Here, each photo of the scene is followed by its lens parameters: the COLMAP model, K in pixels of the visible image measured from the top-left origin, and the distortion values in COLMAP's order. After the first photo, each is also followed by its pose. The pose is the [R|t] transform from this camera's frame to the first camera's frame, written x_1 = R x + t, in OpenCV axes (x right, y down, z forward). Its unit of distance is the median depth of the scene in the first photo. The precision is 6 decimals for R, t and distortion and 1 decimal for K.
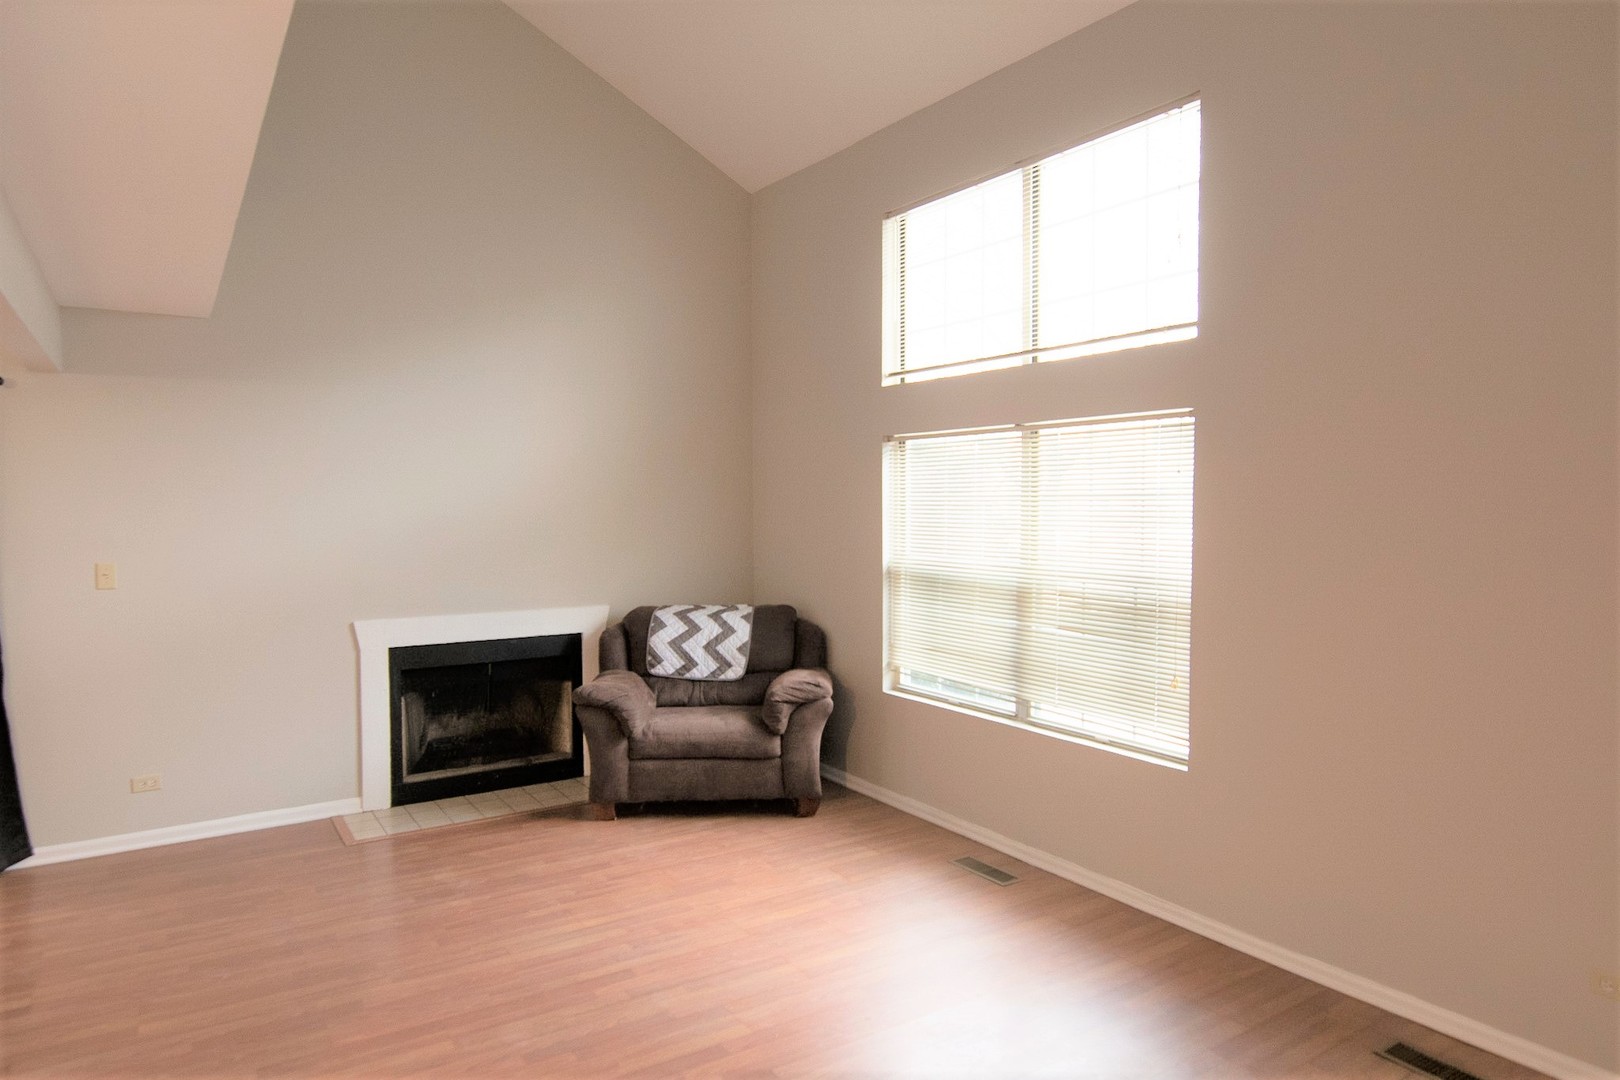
lens RADIAL K [[979.9, 0, 810.0], [0, 979.9, 540.0], [0, 0, 1]] dist [-0.013034, -0.003001]
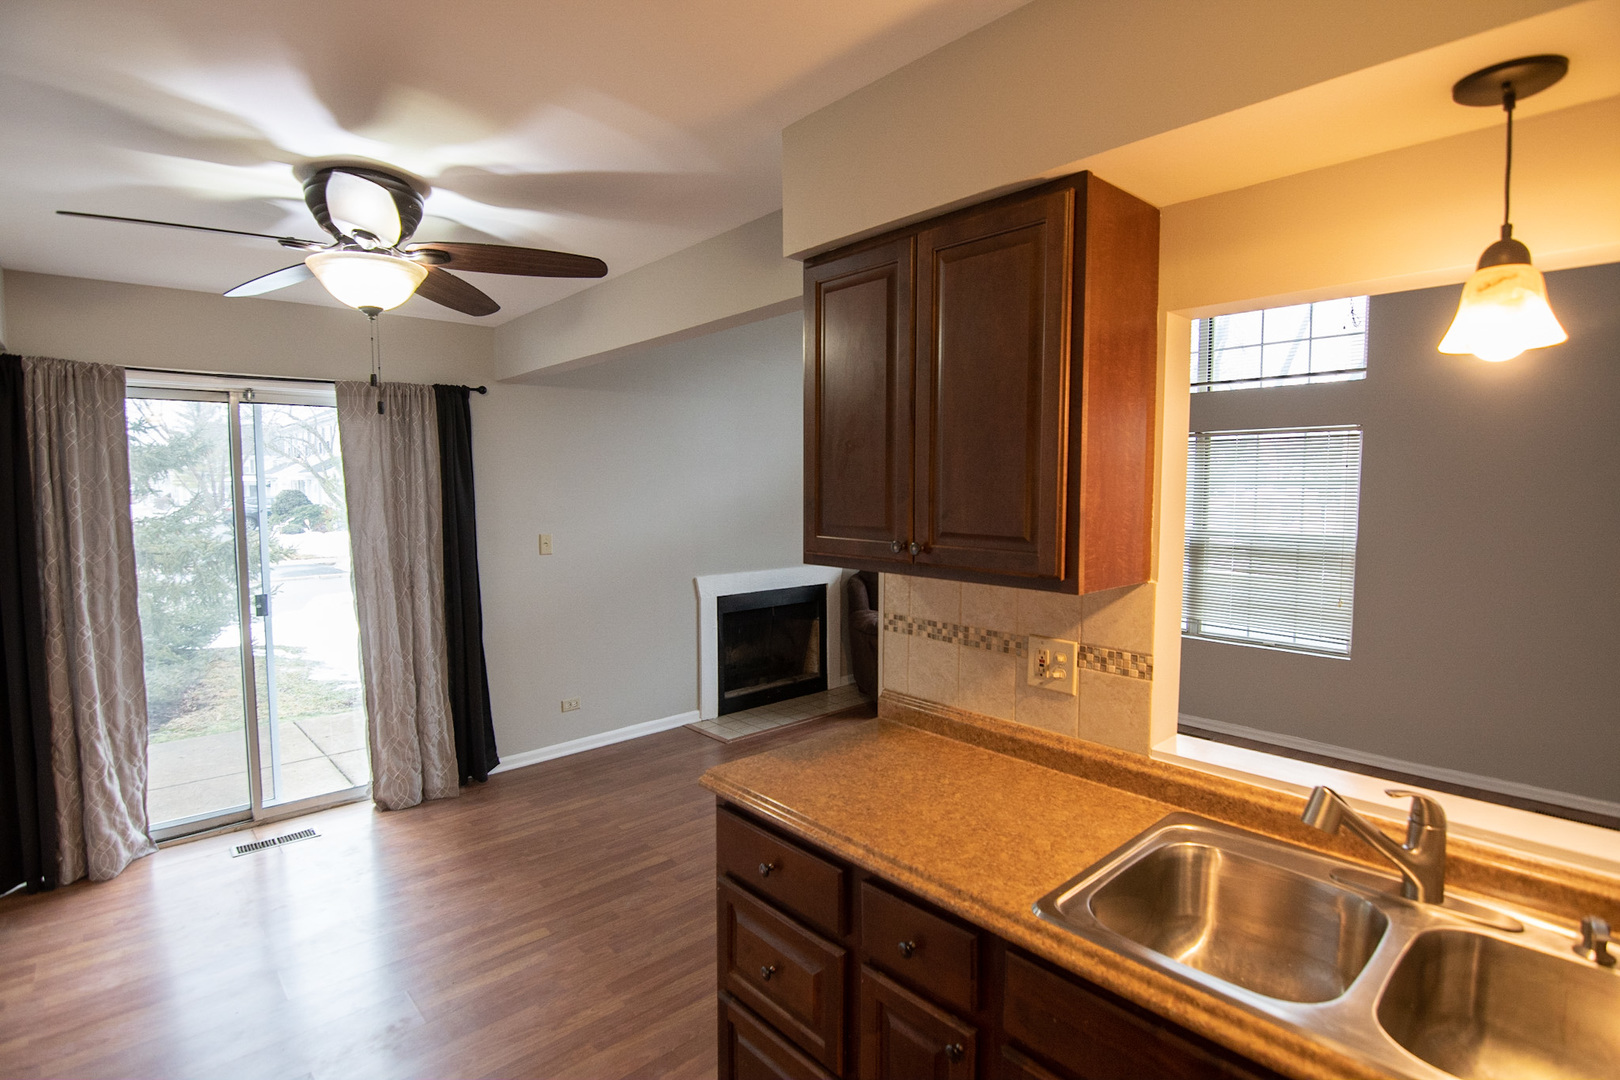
lens RADIAL K [[781.6, 0, 810.0], [0, 781.6, 540.0], [0, 0, 1]] dist [-0.019699, -0.000366]
pose [[0.989038, -0.011034, 0.147247, -0.475537], [0.006336, 0.999457, 0.032338, 0.000761], [-0.147524, -0.031051, 0.988571, -0.058332]]
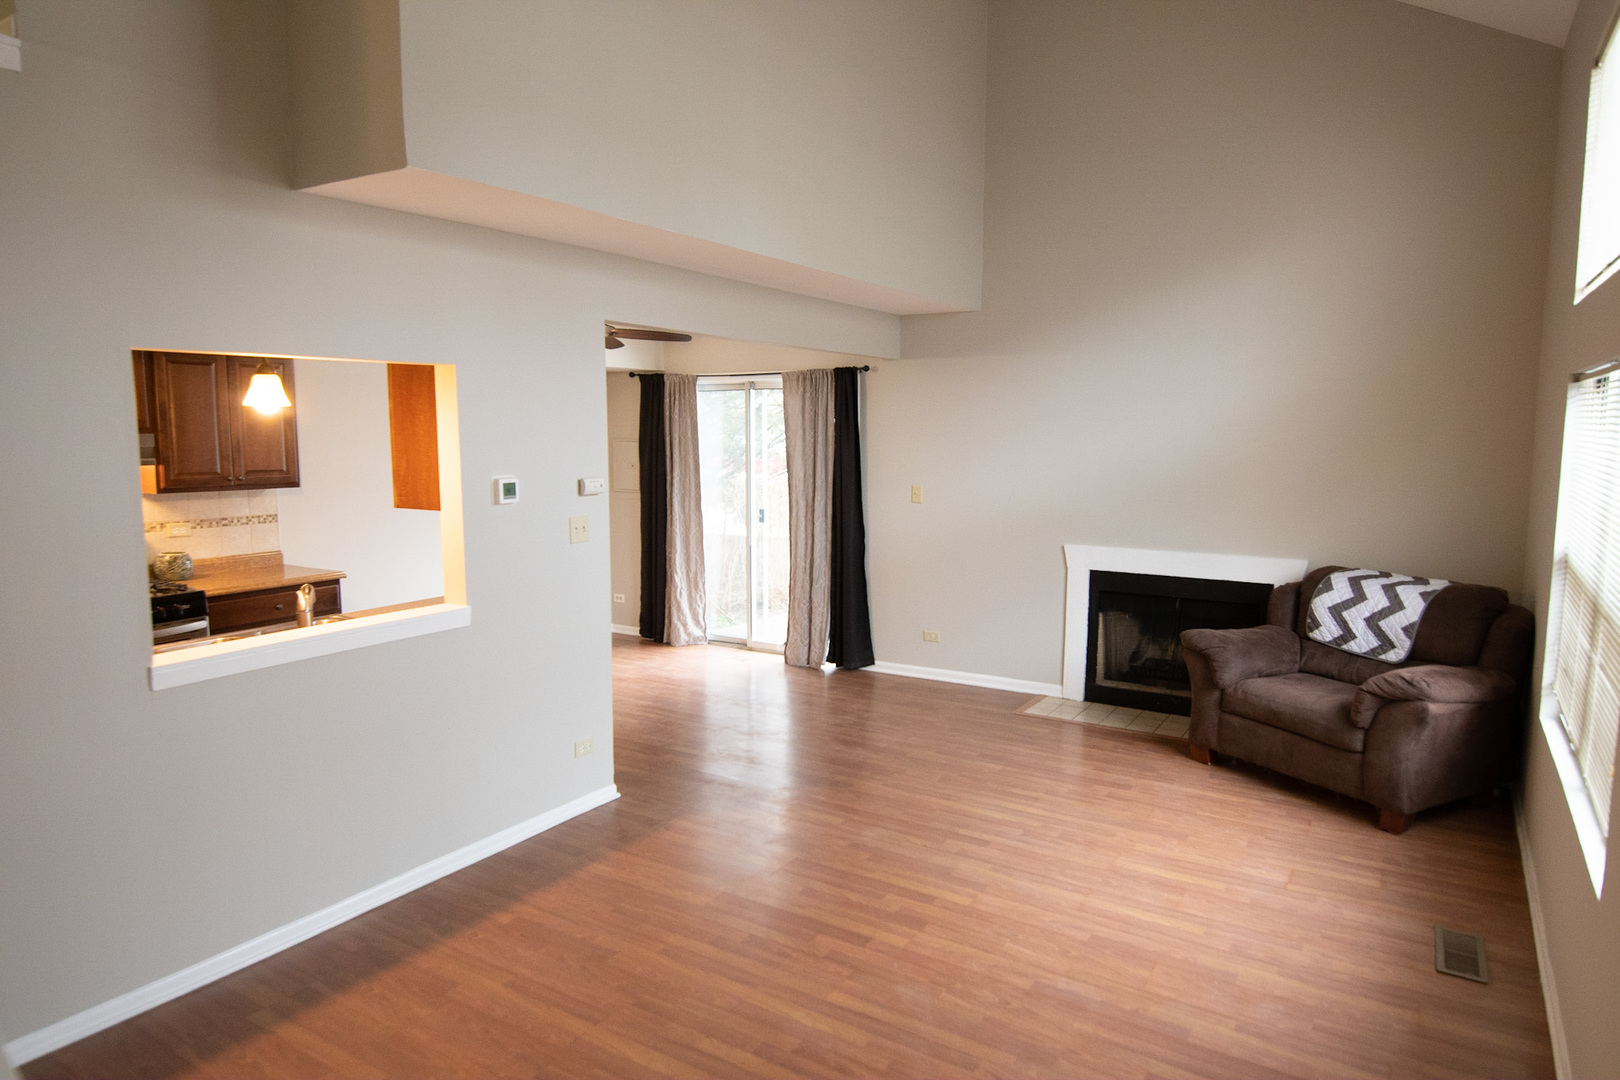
lens RADIAL K [[1011.2, 0, 810.0], [0, 1011.2, 540.0], [0, 0, 1]] dist [0.002761, 0.000818]
pose [[0.413665, 0.108238, -0.903972, 0.560080], [-0.038867, 0.994102, 0.101243, -0.039426], [0.909599, -0.006746, 0.415432, 0.179644]]
